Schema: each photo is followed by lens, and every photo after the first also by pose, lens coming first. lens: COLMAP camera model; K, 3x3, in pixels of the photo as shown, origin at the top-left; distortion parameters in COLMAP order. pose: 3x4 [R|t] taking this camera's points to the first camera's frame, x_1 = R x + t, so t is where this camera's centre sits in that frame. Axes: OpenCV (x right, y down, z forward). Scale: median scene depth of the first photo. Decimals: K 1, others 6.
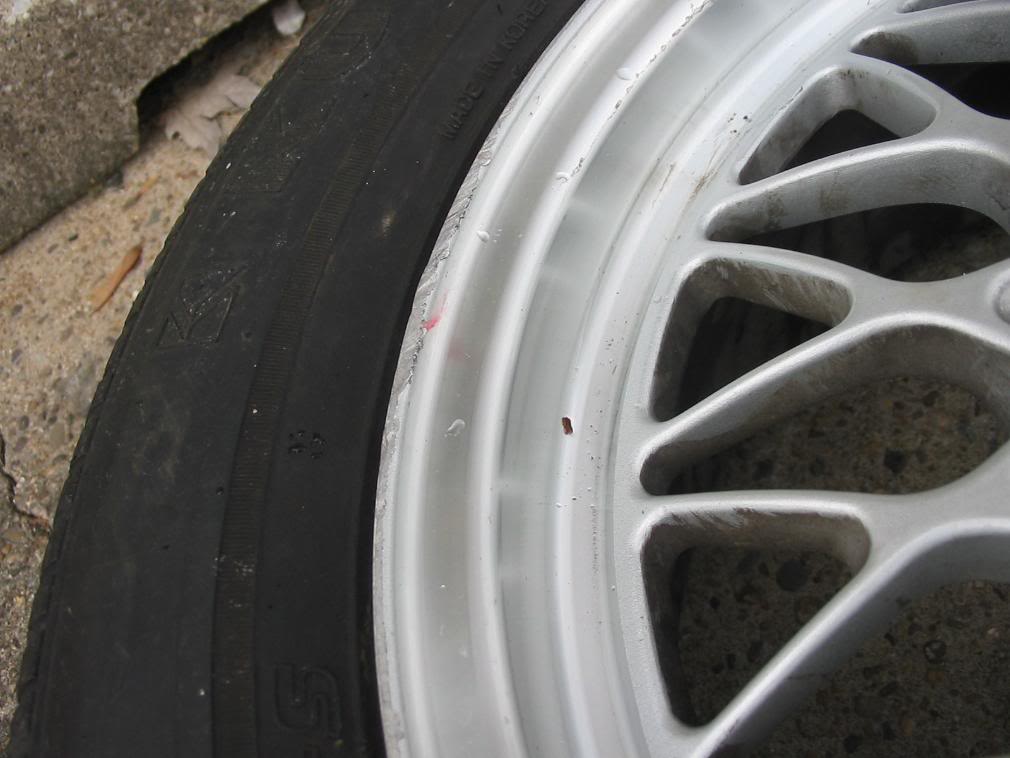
lens RADIAL K [[1027.7, 0, 505.0], [0, 1027.7, 379.0], [0, 0, 1]] dist [-0.153396, 0.006875]
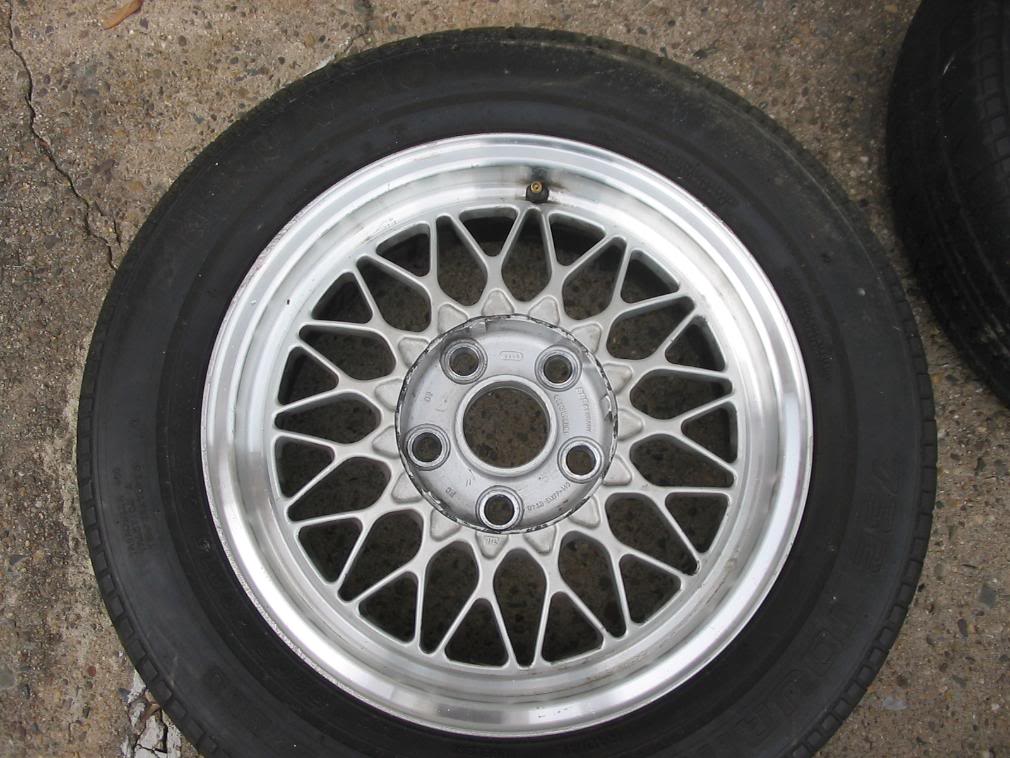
lens RADIAL K [[1027.7, 0, 505.0], [0, 1027.7, 379.0], [0, 0, 1]] dist [-0.153396, 0.006875]
pose [[0.887055, 0.362421, 0.285981, -0.073628], [-0.451107, 0.812160, 0.369999, -0.561381], [-0.098167, -0.457217, 0.883921, -0.900687]]
